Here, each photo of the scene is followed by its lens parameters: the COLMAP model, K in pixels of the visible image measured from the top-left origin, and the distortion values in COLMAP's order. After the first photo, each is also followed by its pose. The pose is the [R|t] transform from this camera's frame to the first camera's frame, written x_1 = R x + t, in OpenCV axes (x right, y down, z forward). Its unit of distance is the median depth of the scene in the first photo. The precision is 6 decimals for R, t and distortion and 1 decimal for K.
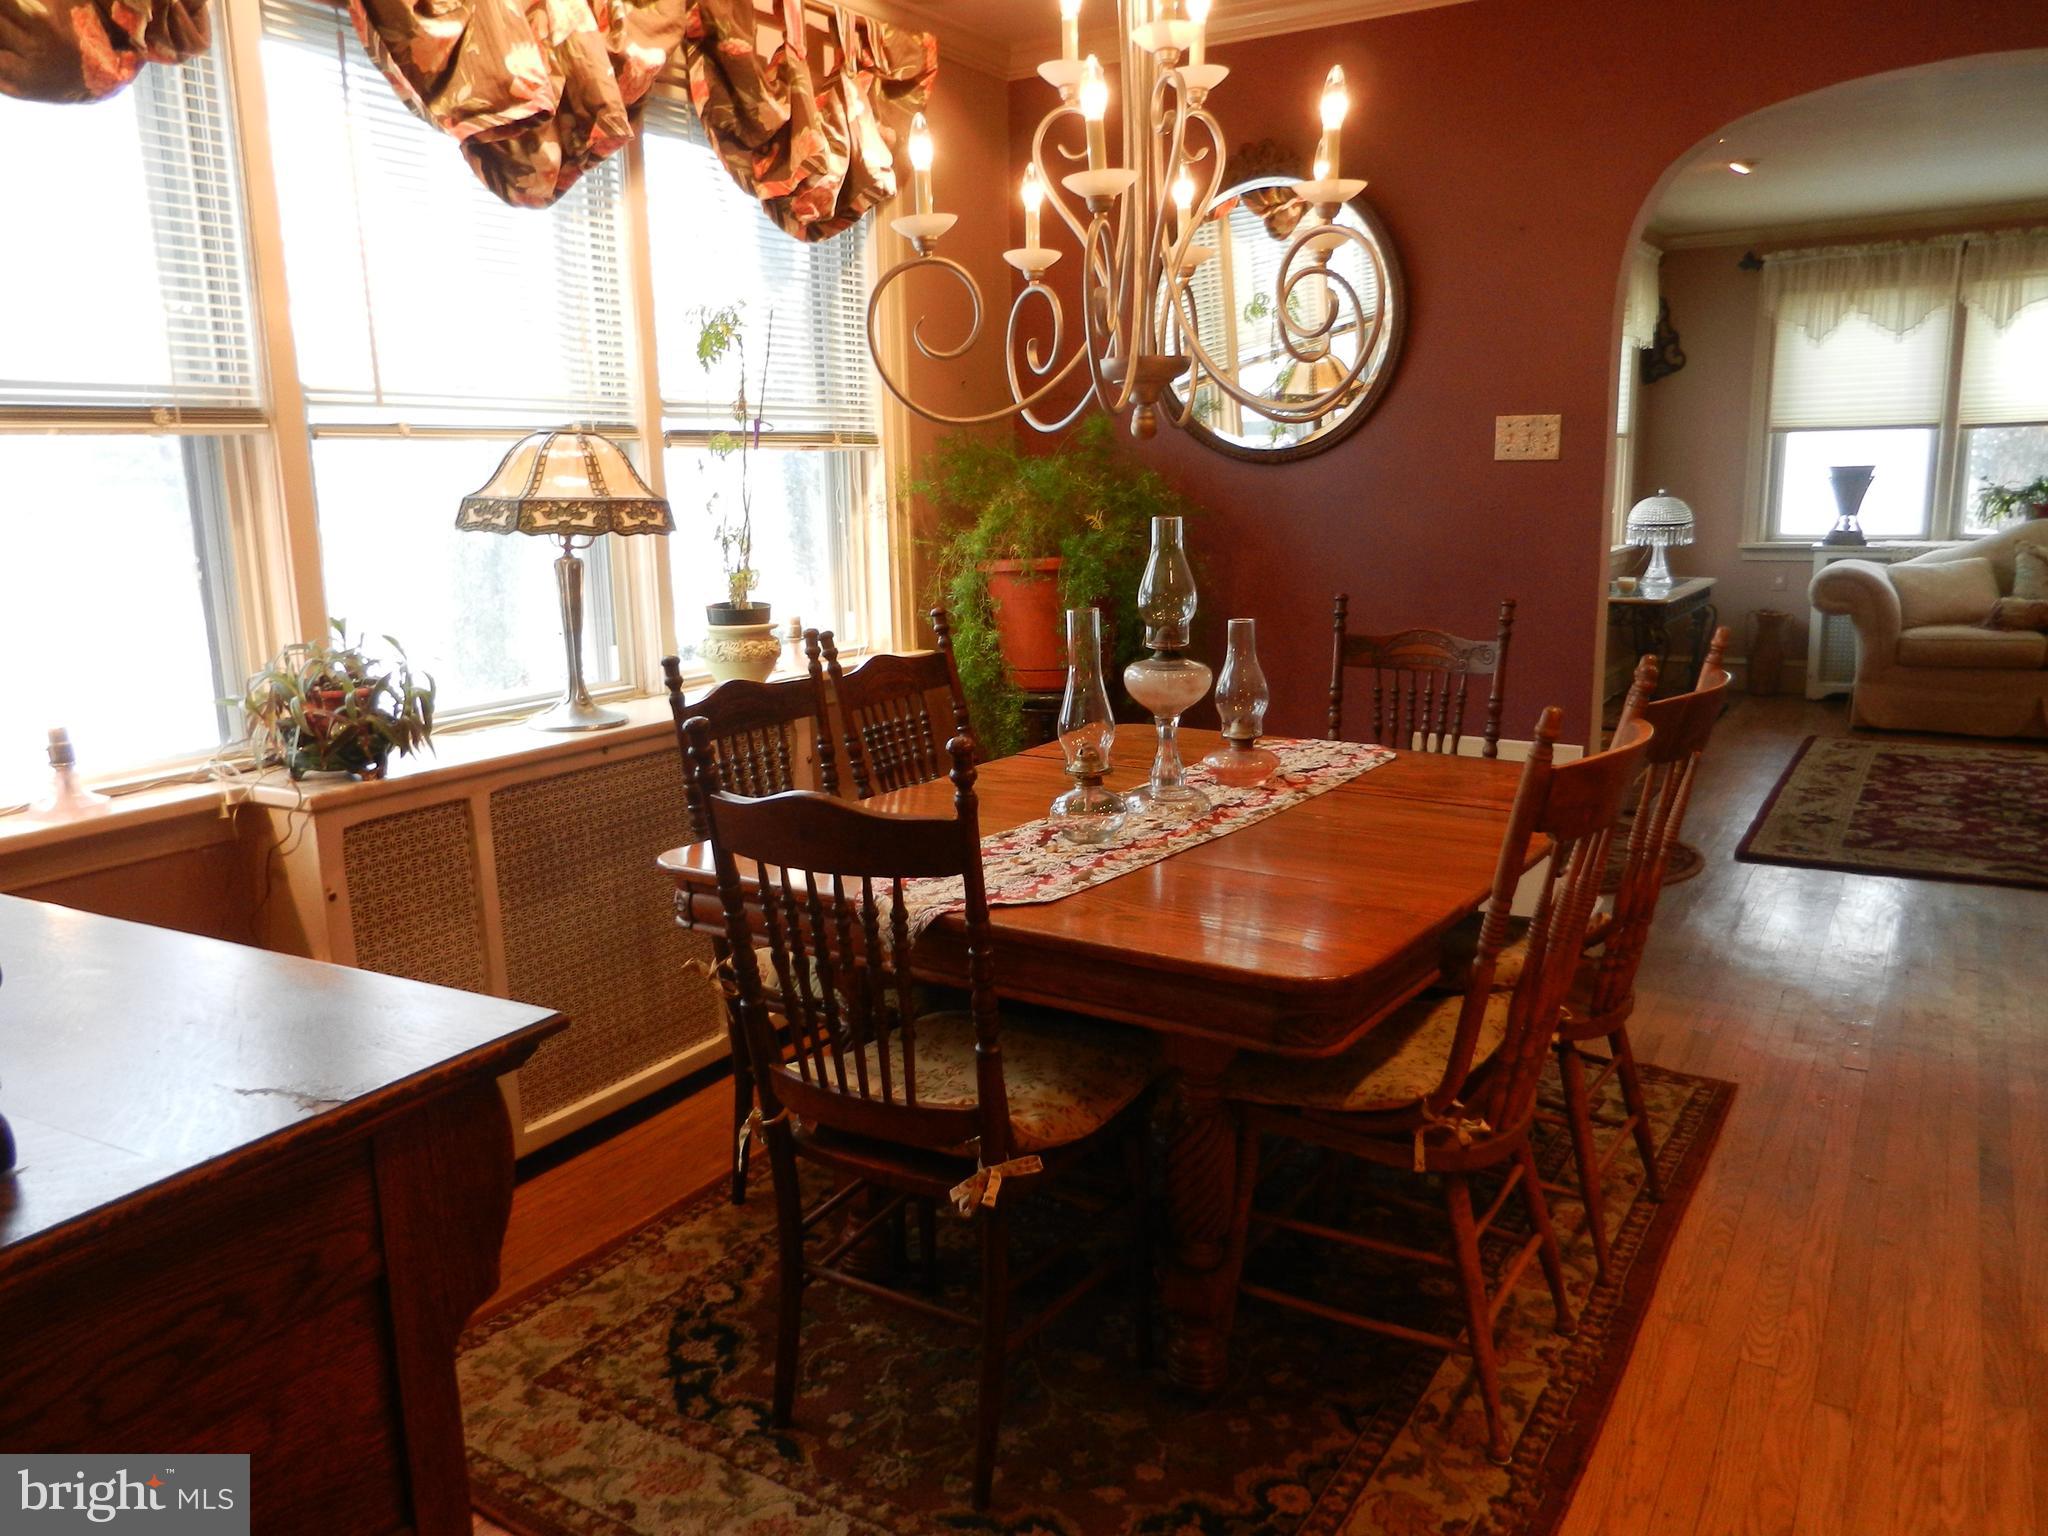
lens RADIAL K [[1520.7, 0, 1028.0], [0, 1520.7, 765.0], [0, 0, 1]] dist [0.003425, 0.001560]
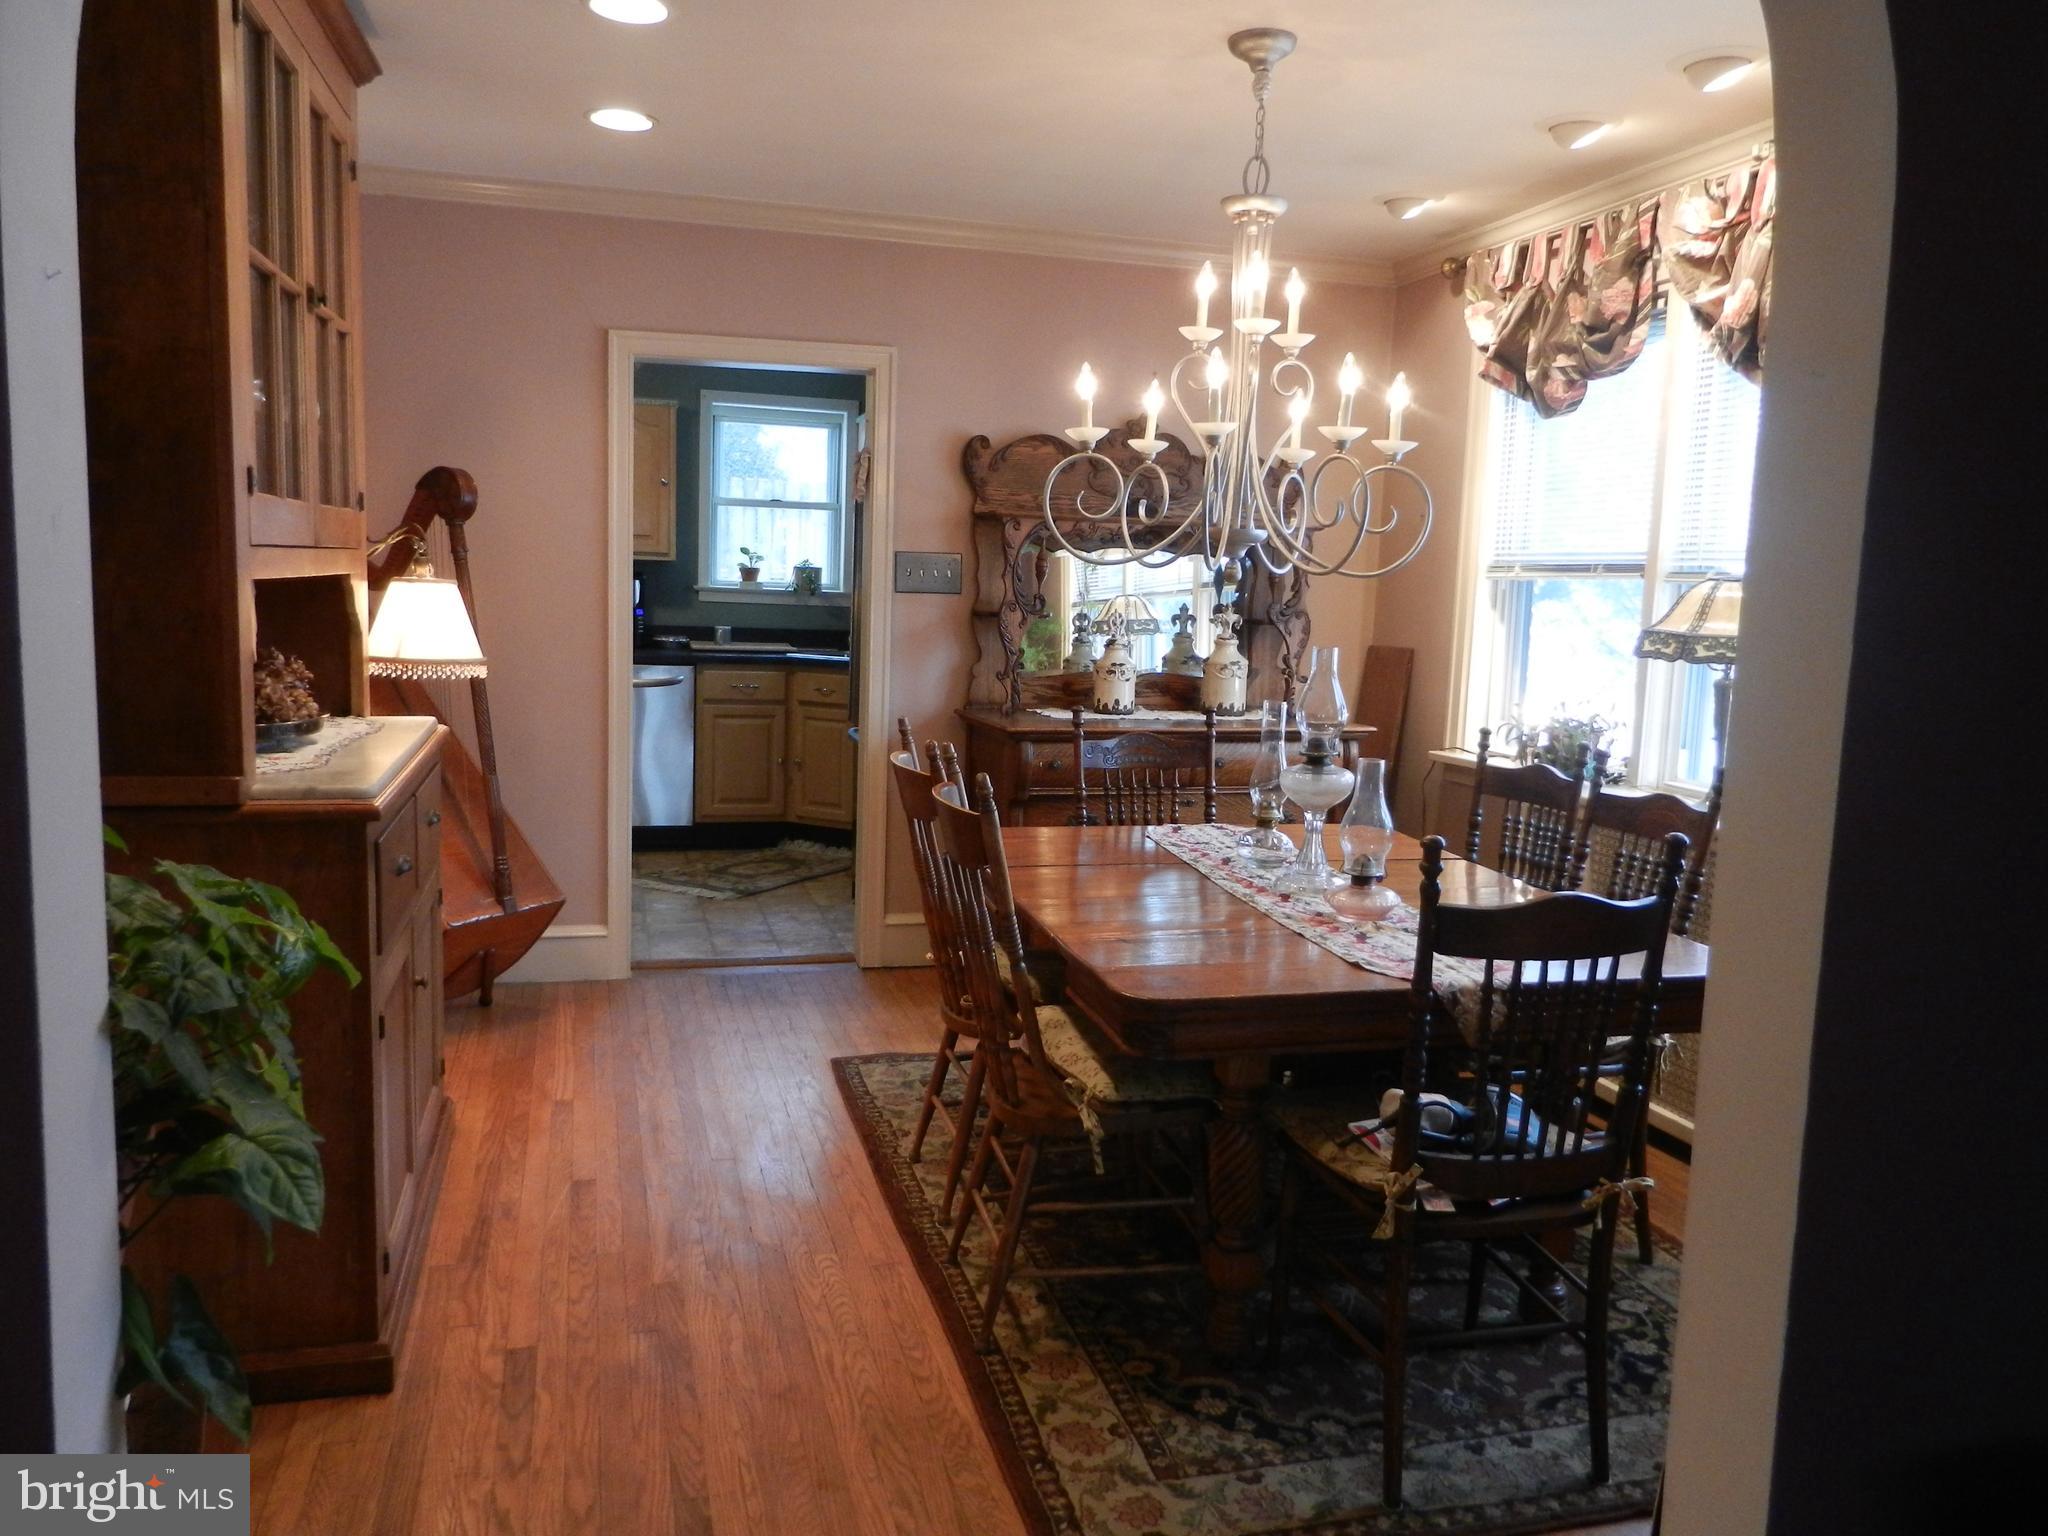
lens RADIAL K [[1520.7, 0, 1028.0], [0, 1520.7, 765.0], [0, 0, 1]] dist [0.003425, 0.001560]
pose [[-0.678911, 0.097397, -0.727732, 1.101432], [-0.155453, 0.949624, 0.272119, -0.357385], [0.717575, 0.297872, -0.629570, 1.569532]]
